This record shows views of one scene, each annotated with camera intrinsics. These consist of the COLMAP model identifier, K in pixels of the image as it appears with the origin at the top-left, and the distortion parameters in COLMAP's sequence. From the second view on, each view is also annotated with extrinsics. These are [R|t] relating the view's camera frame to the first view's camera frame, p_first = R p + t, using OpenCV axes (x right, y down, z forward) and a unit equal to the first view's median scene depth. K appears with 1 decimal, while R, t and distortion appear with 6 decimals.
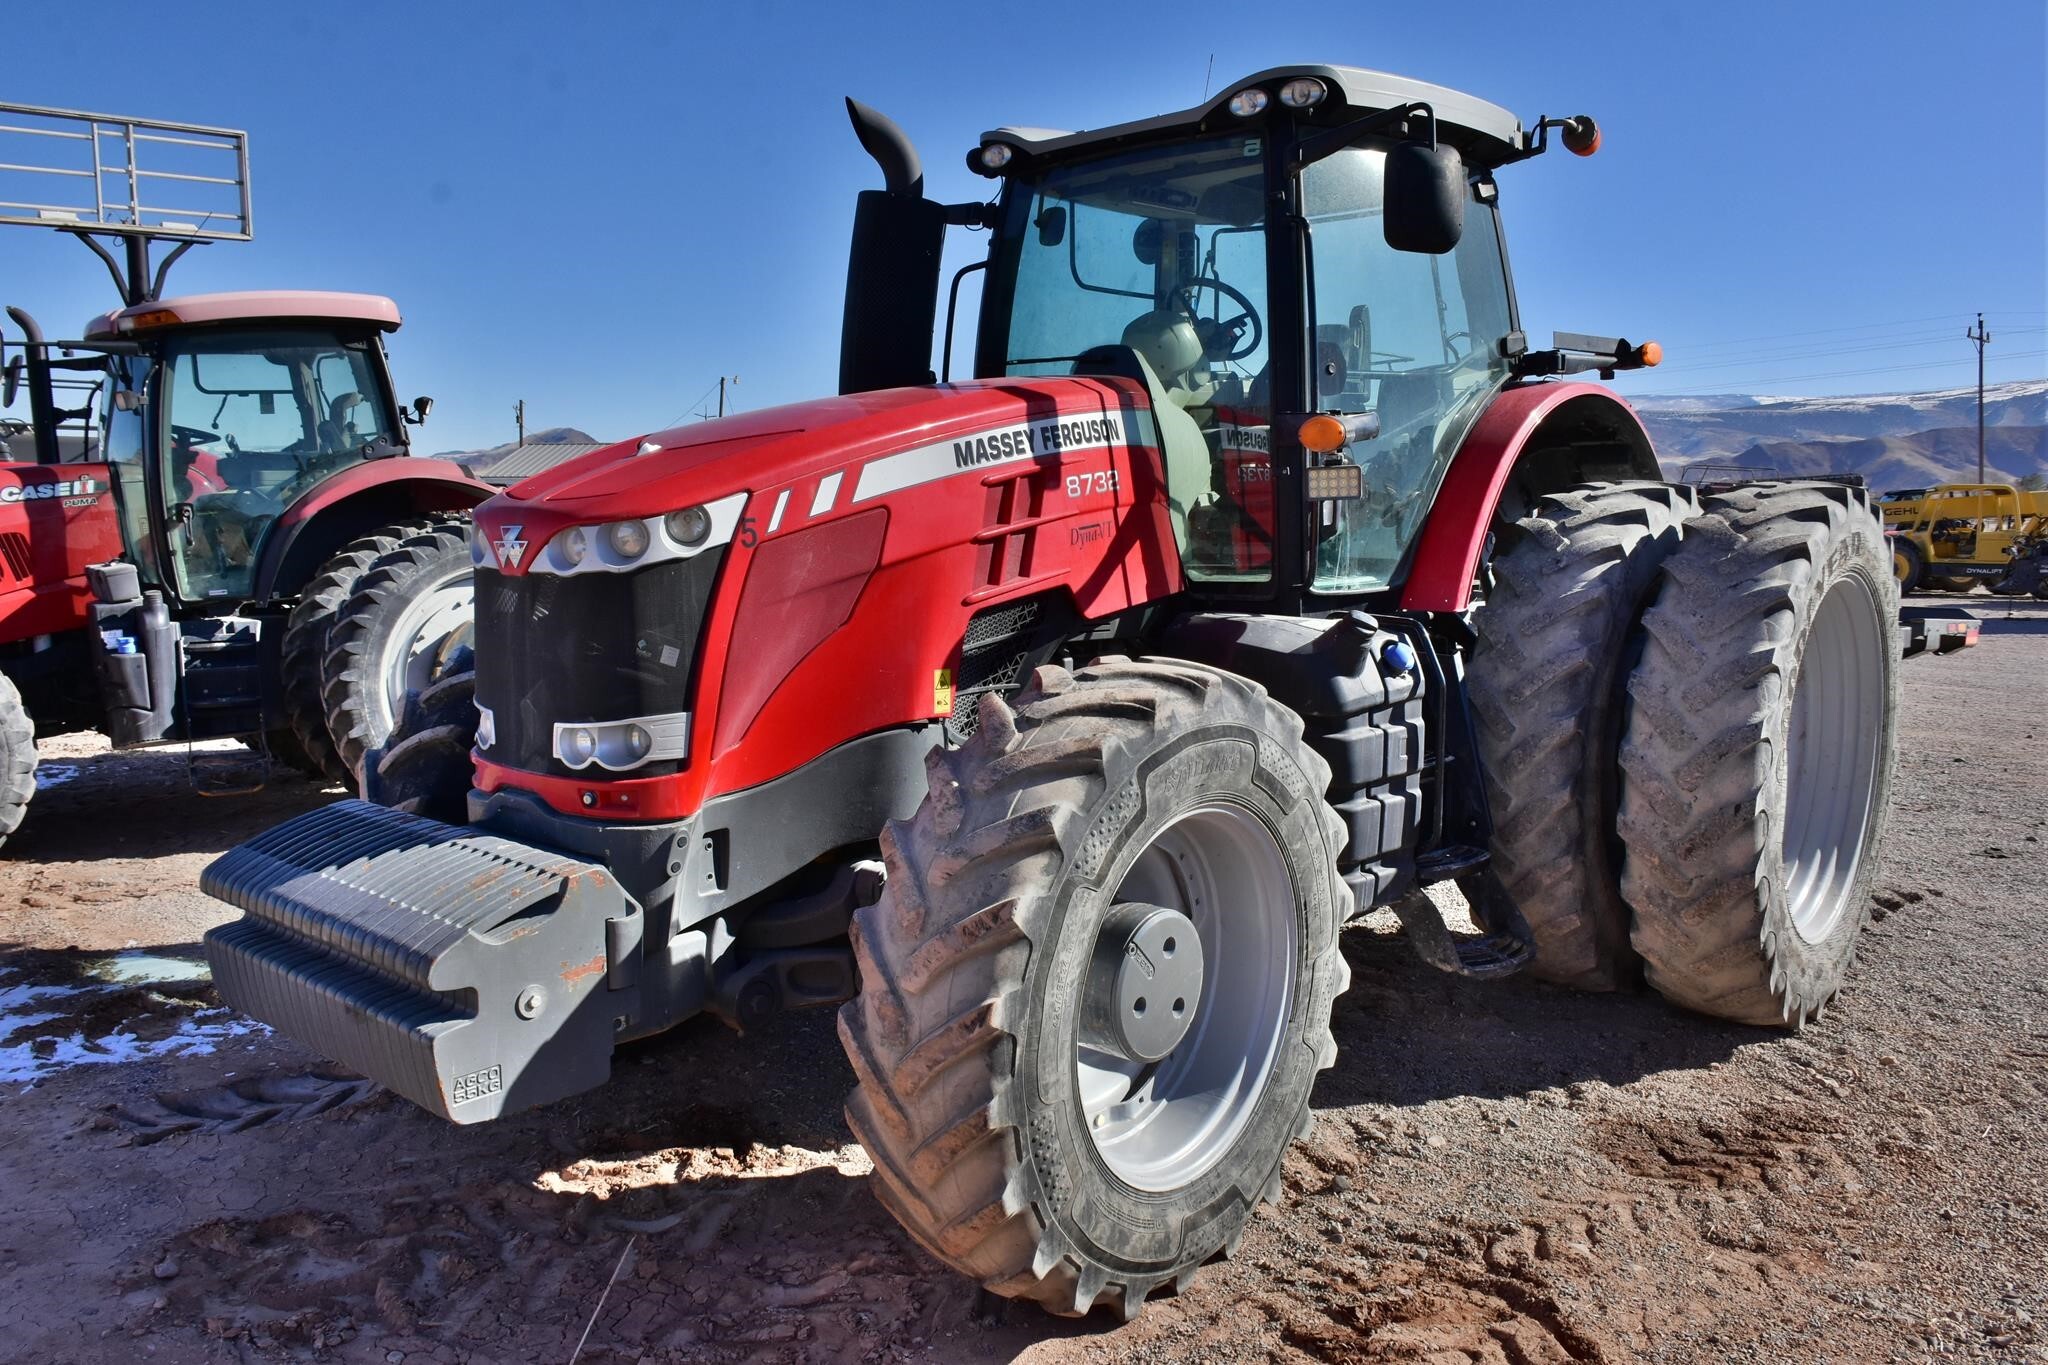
lens RADIAL K [[1579.7, 0, 1010.0], [0, 1579.7, 683.2], [0, 0, 1]] dist [-0.020283, -0.008351]
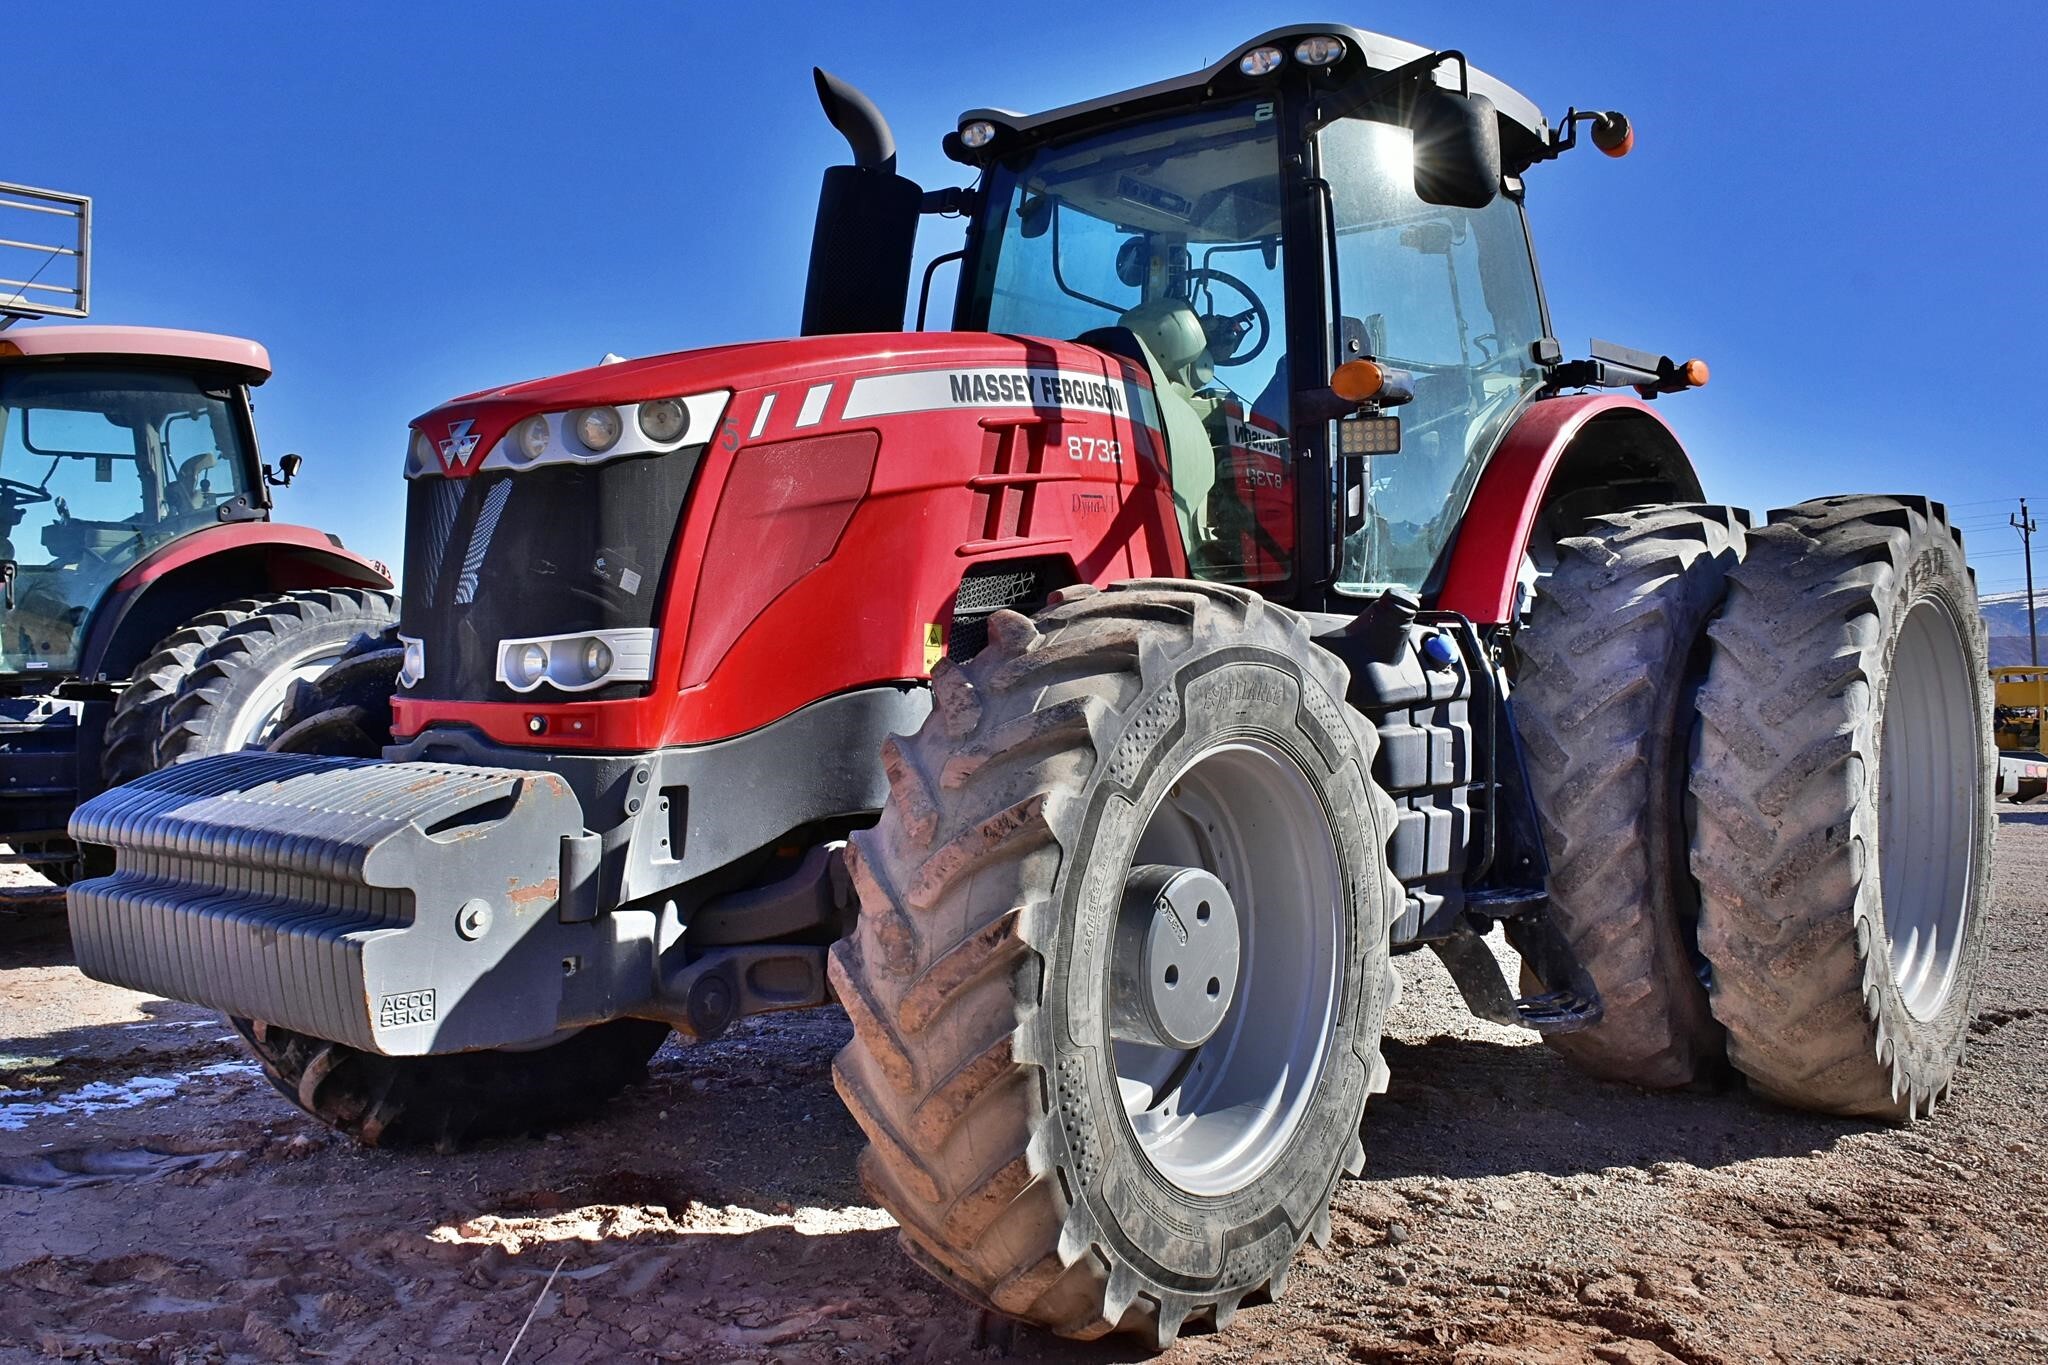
lens RADIAL K [[1852.9, 0, 968.8], [0, 1852.9, 641.6], [0, 0, 1]] dist [-0.021962, -0.003952]
pose [[0.999530, 0.016237, 0.026021, -0.047715], [-0.012172, 0.988700, -0.149412, 0.148248], [-0.028153, 0.149025, 0.988433, -0.015171]]
